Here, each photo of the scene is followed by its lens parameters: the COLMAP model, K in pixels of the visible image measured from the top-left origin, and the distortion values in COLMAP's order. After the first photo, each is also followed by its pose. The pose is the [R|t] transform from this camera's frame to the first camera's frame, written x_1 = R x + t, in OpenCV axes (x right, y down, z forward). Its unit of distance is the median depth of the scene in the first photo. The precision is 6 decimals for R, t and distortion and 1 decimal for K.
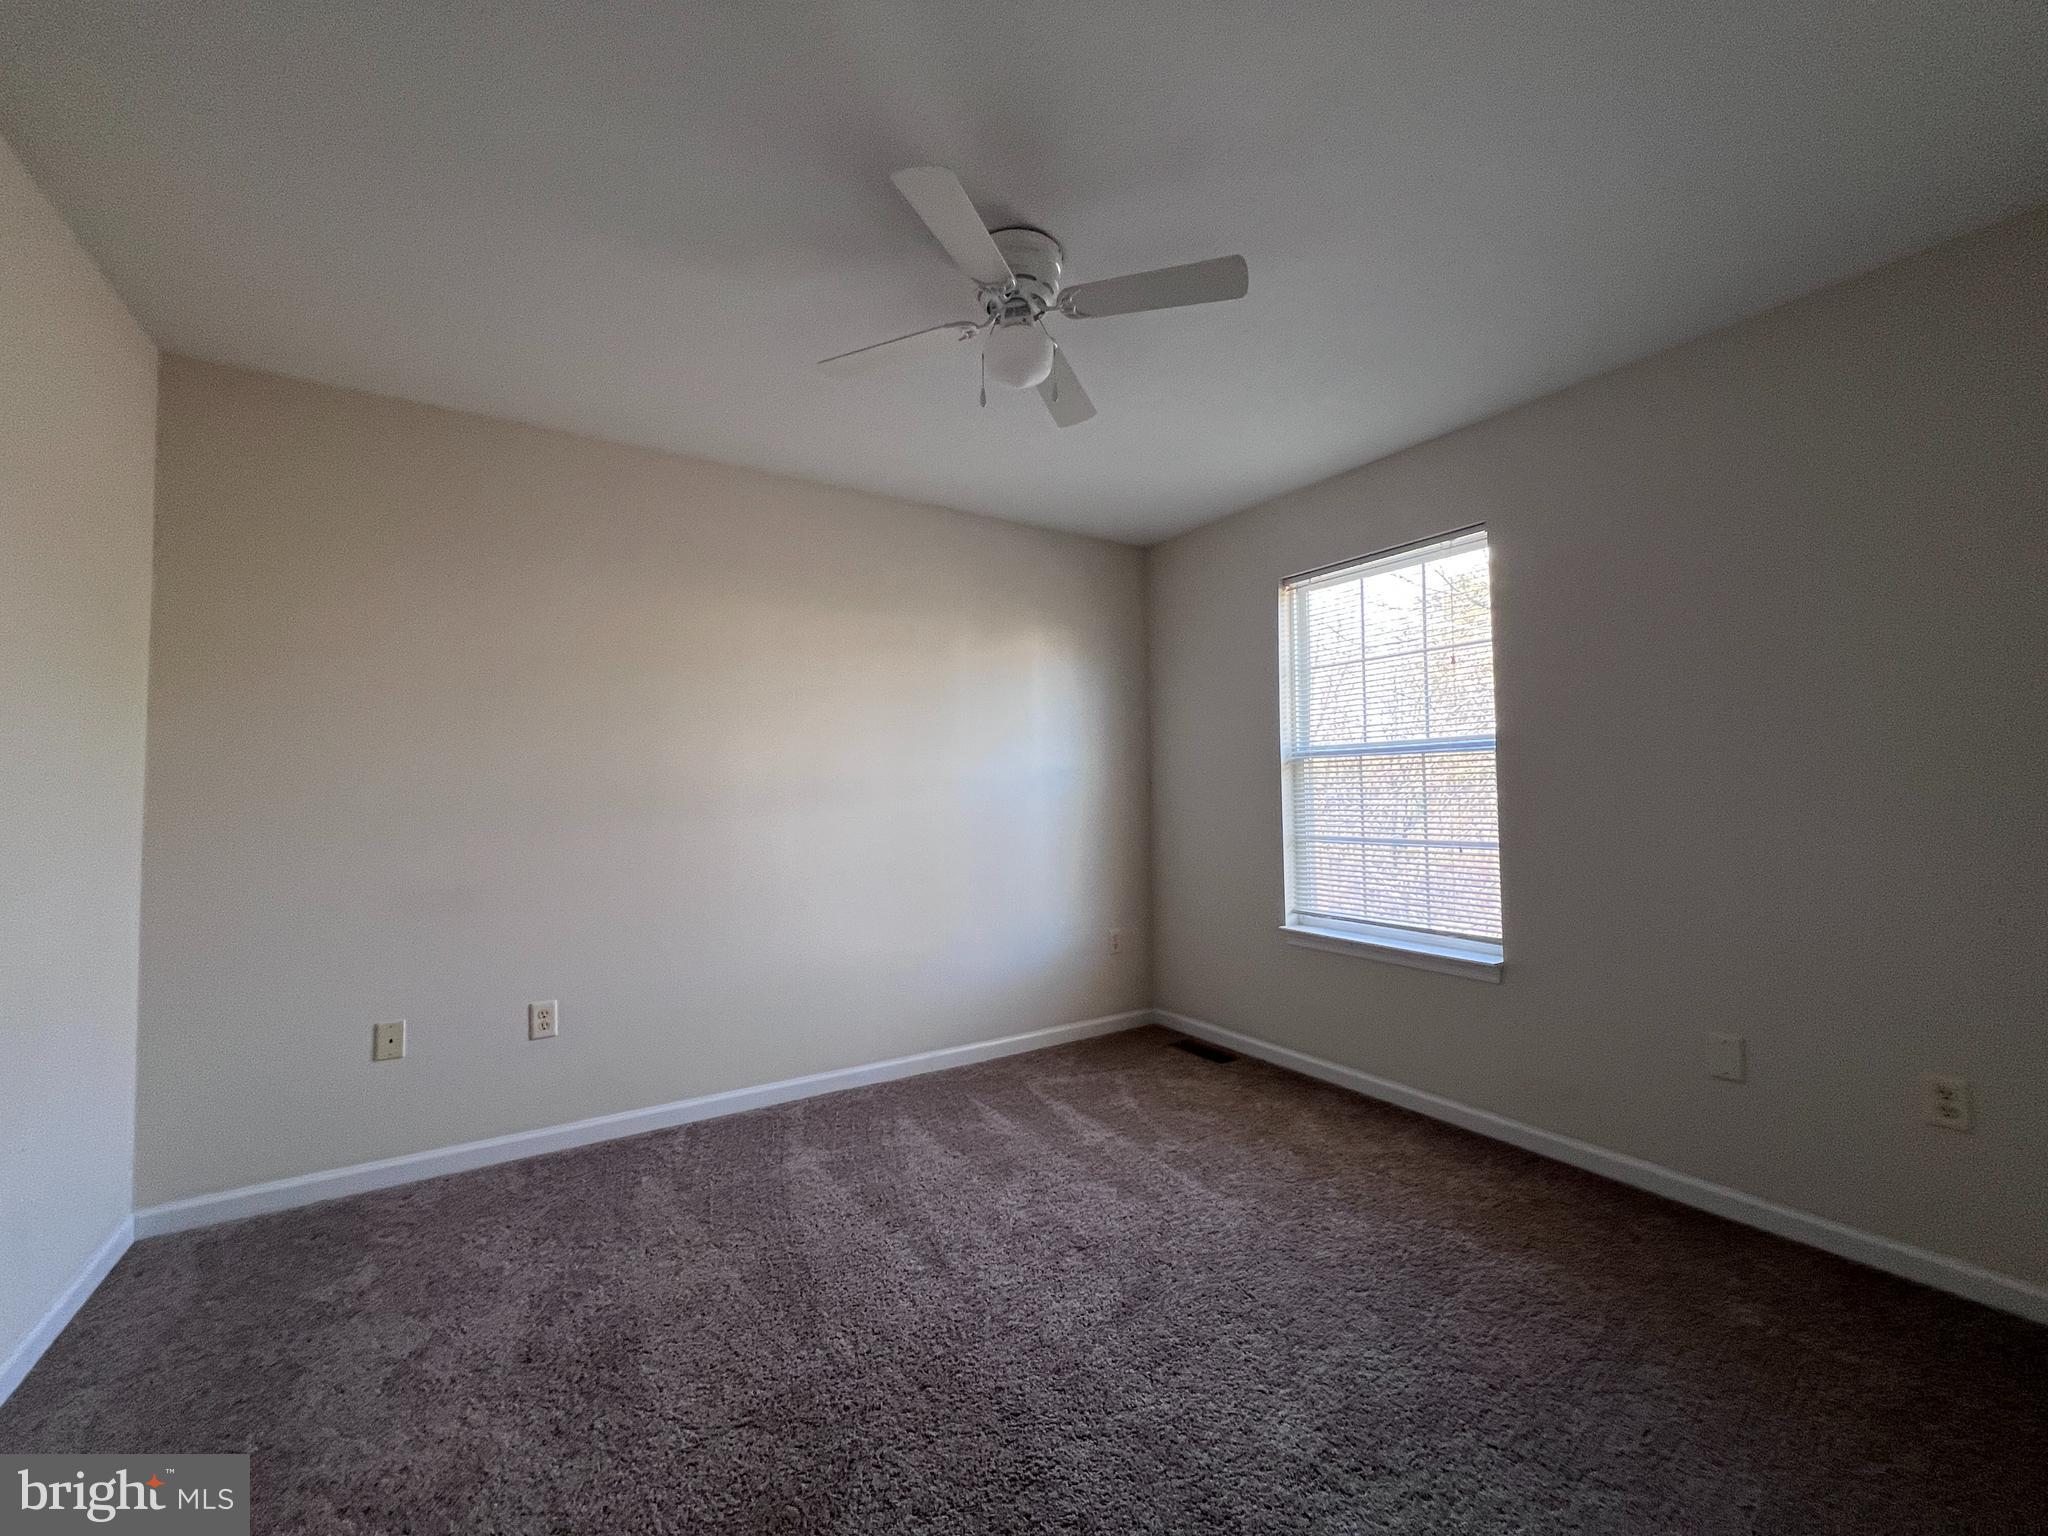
lens RADIAL K [[836.6, 0, 1020.0], [0, 836.6, 739.8], [0, 0, 1]] dist [-0.000555, 0.000008]
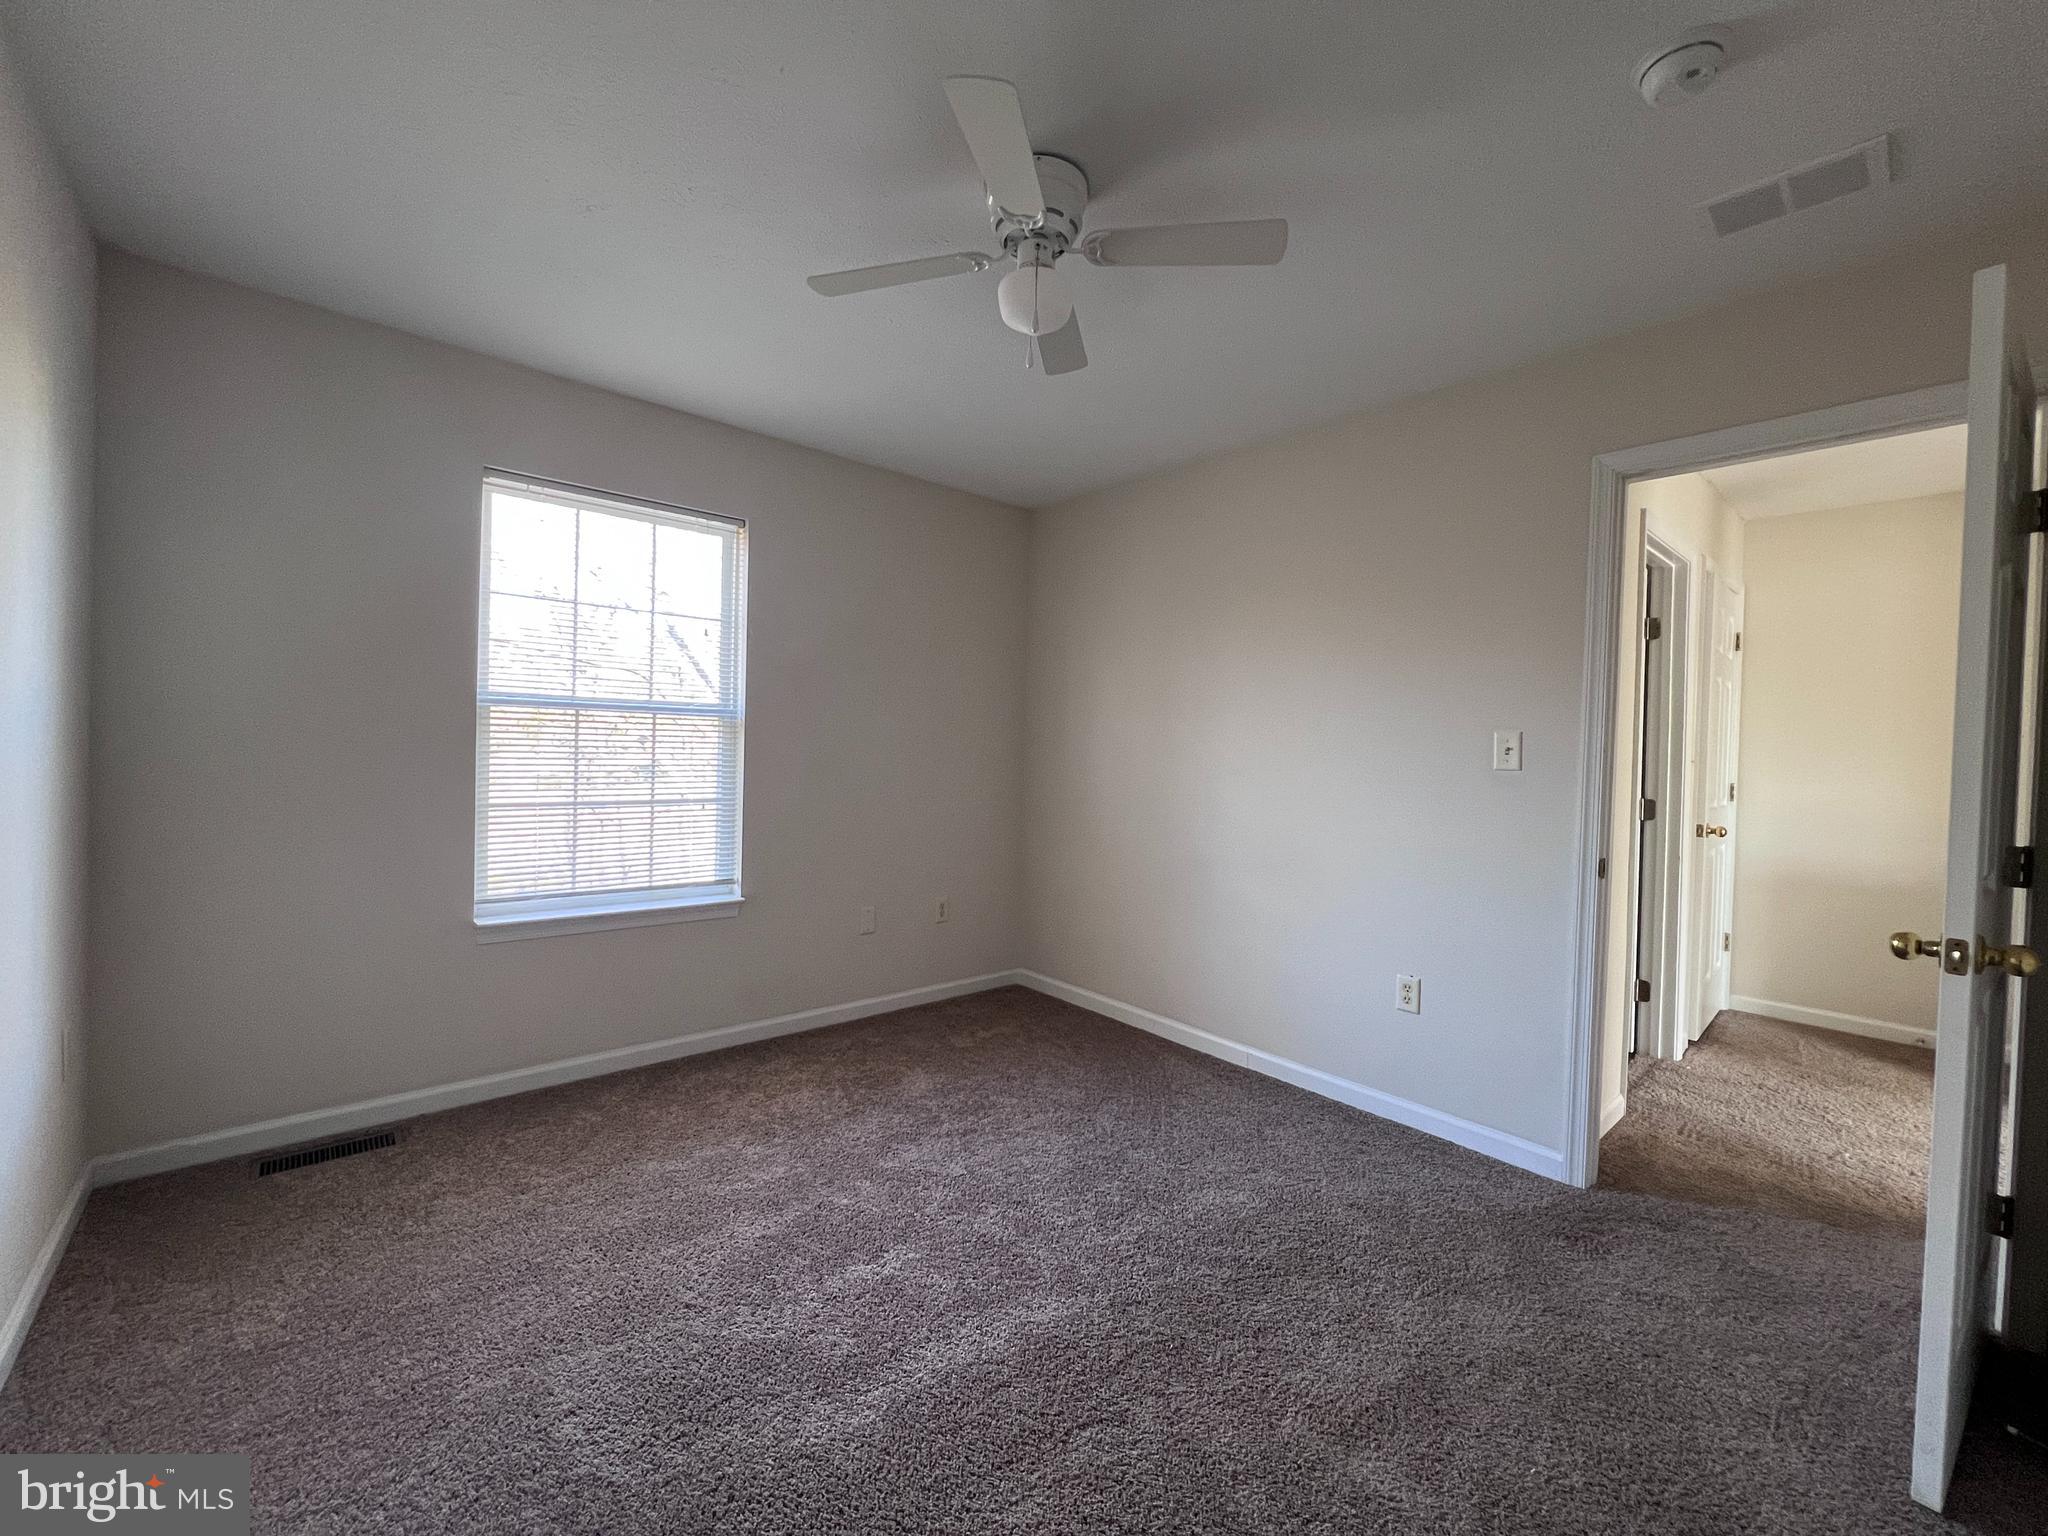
lens RADIAL K [[821.0, 0, 1020.9], [0, 821.0, 759.0], [0, 0, 1]] dist [-0.002304, 0.000225]
pose [[-0.142197, 0.006511, 0.989817, -0.558545], [-0.072668, 0.997211, -0.016999, 0.054913], [-0.987167, -0.074345, -0.141328, 0.699019]]
